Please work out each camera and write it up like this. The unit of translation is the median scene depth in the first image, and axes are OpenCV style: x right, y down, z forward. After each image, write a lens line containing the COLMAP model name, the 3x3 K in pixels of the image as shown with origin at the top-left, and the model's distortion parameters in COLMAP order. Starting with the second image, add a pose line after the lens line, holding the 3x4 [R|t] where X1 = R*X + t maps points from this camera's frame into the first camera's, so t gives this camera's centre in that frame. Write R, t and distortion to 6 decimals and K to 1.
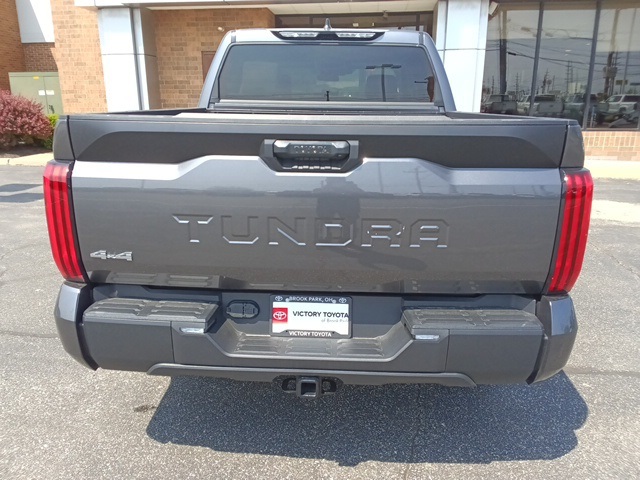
lens RADIAL K [[499.7, 0, 312.7], [0, 499.7, 239.8], [0, 0, 1]] dist [0.086401, -0.125759]
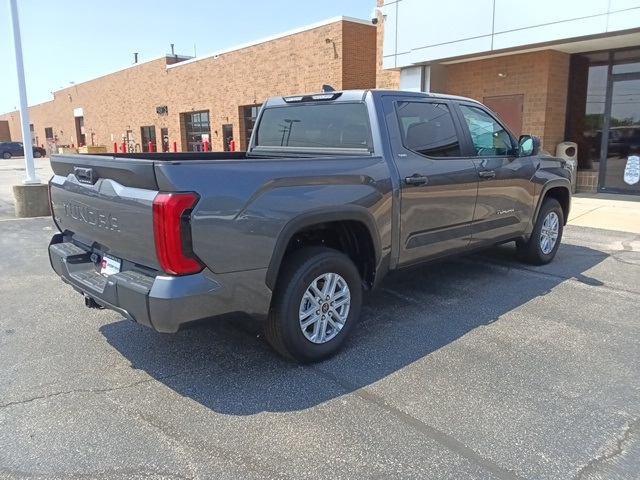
lens RADIAL K [[499.7, 0, 312.7], [0, 499.7, 239.8], [0, 0, 1]] dist [0.086401, -0.125759]
pose [[0.722787, 0.127708, -0.679168, 1.502206], [-0.179661, 0.983709, -0.006227, -0.052101], [0.667309, 0.126521, 0.733956, 0.133832]]
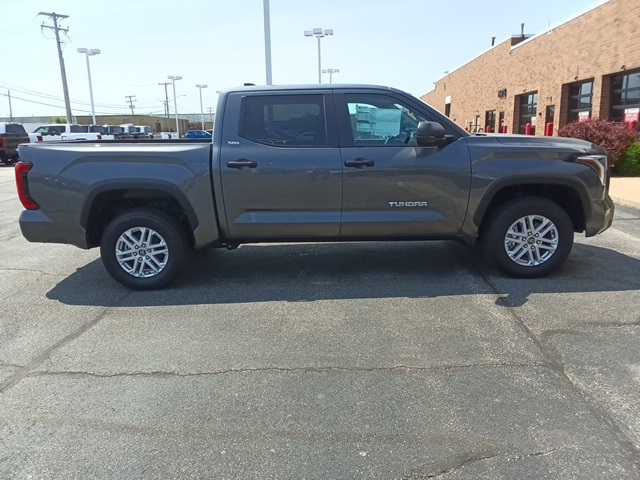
lens RADIAL K [[499.7, 0, 312.7], [0, 499.7, 239.8], [0, 0, 1]] dist [0.086401, -0.125759]
pose [[0.045543, 0.209982, -0.976644, 2.743058], [-0.248824, 0.949229, 0.192485, -0.550711], [0.967477, 0.234246, 0.095479, 1.946455]]
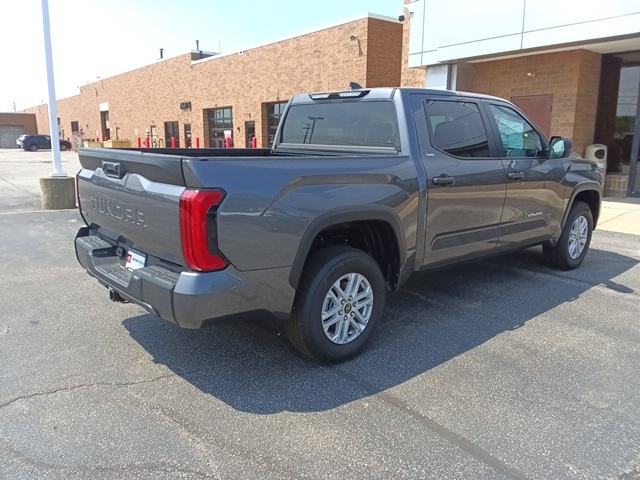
lens RADIAL K [[499.7, 0, 312.7], [0, 499.7, 239.8], [0, 0, 1]] dist [0.086401, -0.125759]
pose [[0.693739, 0.147856, -0.704886, 1.476897], [-0.203181, 0.979126, 0.005412, -0.052645], [0.690973, 0.139465, 0.709300, 0.134315]]
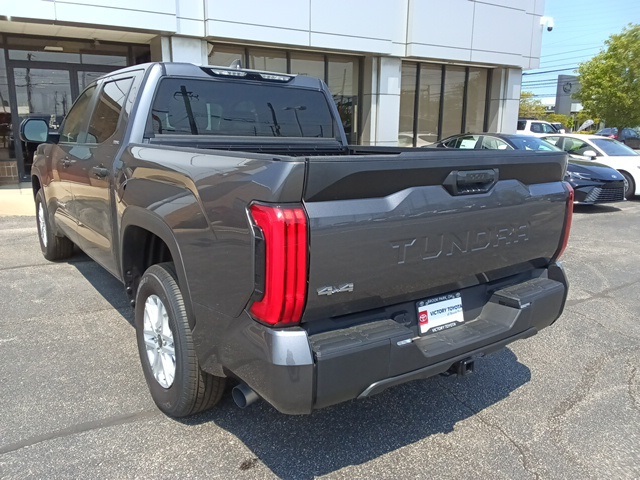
lens RADIAL K [[499.7, 0, 312.7], [0, 499.7, 239.8], [0, 0, 1]] dist [0.086401, -0.125759]
pose [[0.789058, -0.123104, 0.601859, -0.851405], [0.155992, 0.987755, -0.002476, -0.061383], [-0.594184, 0.095838, 0.798599, 0.164911]]
